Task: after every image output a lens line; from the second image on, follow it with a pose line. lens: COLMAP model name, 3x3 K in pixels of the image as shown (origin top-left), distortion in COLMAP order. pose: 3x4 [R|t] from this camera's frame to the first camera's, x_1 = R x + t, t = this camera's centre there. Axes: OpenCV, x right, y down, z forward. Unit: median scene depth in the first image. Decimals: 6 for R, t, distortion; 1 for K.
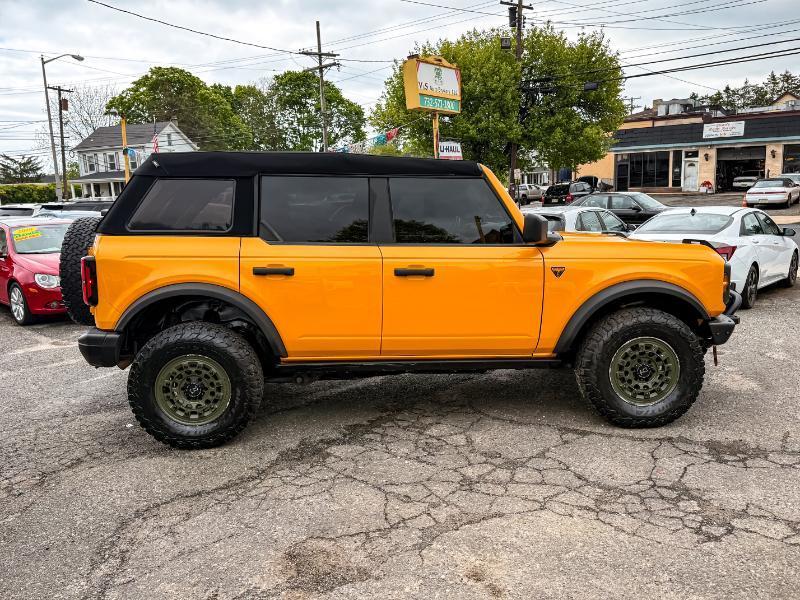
lens RADIAL K [[659.4, 0, 405.1], [0, 659.4, 285.4], [0, 0, 1]] dist [0.106195, -0.187794]
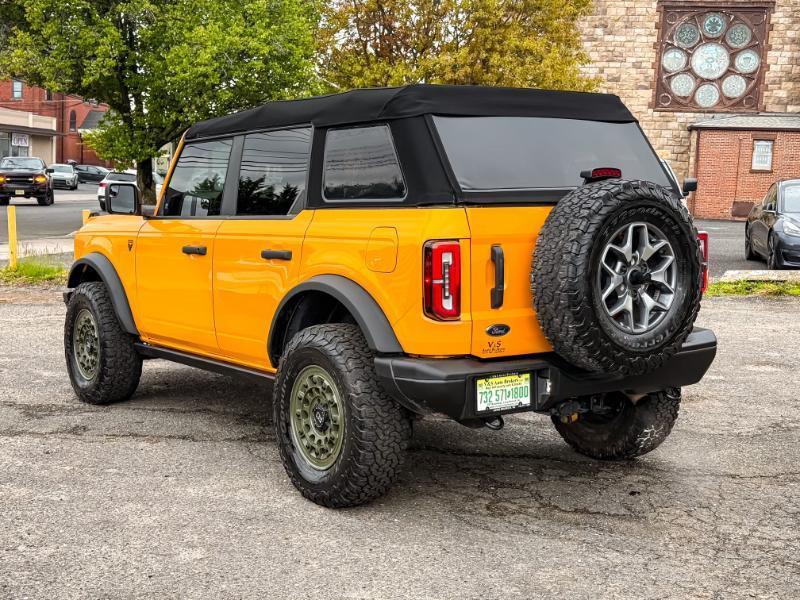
lens RADIAL K [[1112.1, 0, 400.0], [0, 1112.1, 300.0], [0, 0, 1]] dist [0.199300, -0.335629]
pose [[-0.519935, -0.072293, 0.851141, -1.358274], [0.113716, 0.981686, 0.152847, -0.193988], [-0.846603, 0.176259, -0.502192, 1.906874]]
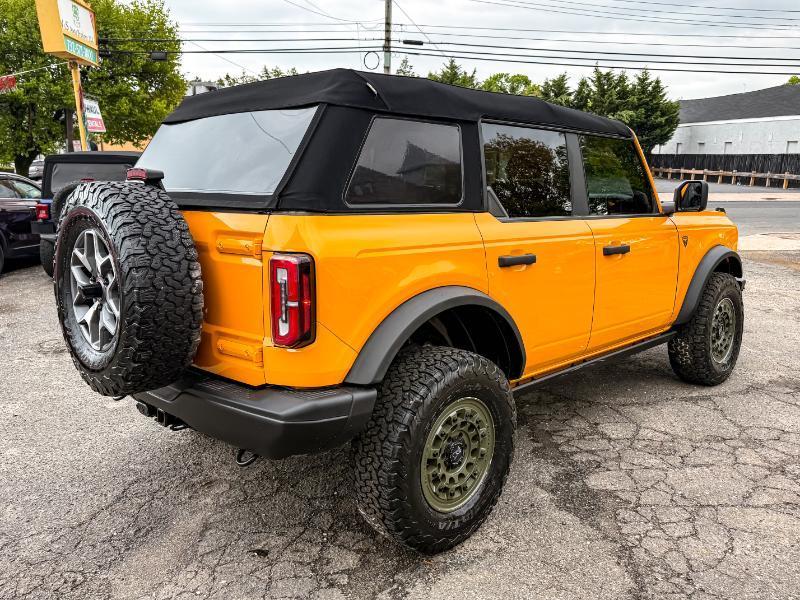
lens RADIAL K [[659.4, 0, 405.1], [0, 659.4, 285.4], [0, 0, 1]] dist [0.106195, -0.187794]
pose [[0.744592, -0.088923, 0.661571, -0.746242], [0.071600, 0.996009, 0.053290, -0.039911], [-0.663669, 0.007689, 0.747987, 0.546762]]
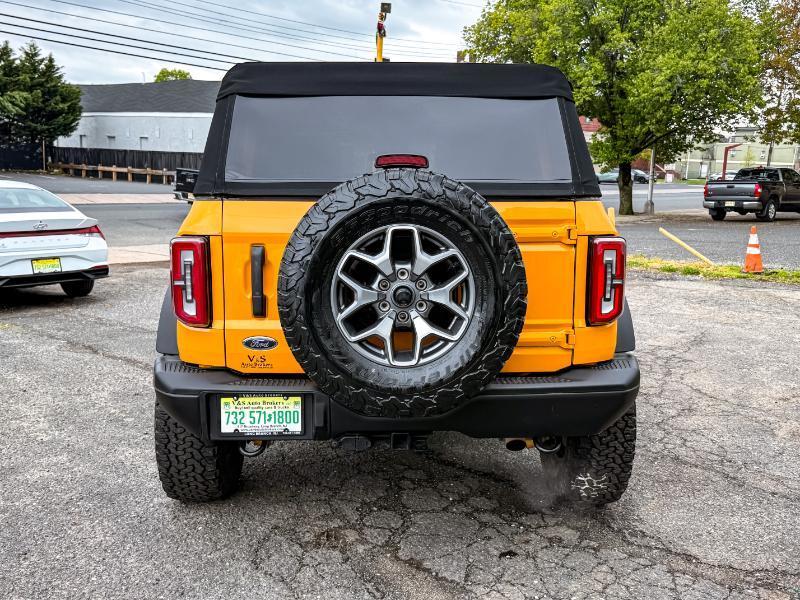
lens RADIAL K [[783.8, 0, 400.0], [0, 783.8, 300.0], [0, 0, 1]] dist [0.204053, -0.429413]
pose [[0.033986, -0.131244, 0.990767, -1.141825], [0.118092, 0.984923, 0.126419, -0.095974], [-0.992421, 0.112705, 0.048972, 1.141651]]
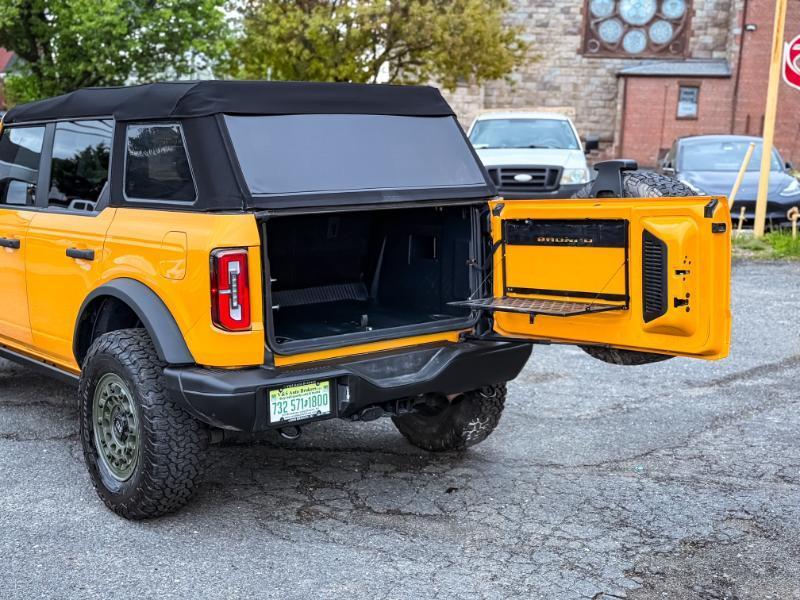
lens RADIAL K [[1112.1, 0, 400.0], [0, 1112.1, 300.0], [0, 0, 1]] dist [0.199300, -0.335629]
pose [[-0.562452, -0.107398, 0.819825, -1.406768], [0.116679, 0.971296, 0.207290, -0.230973], [-0.818556, 0.212247, -0.533776, 1.762617]]
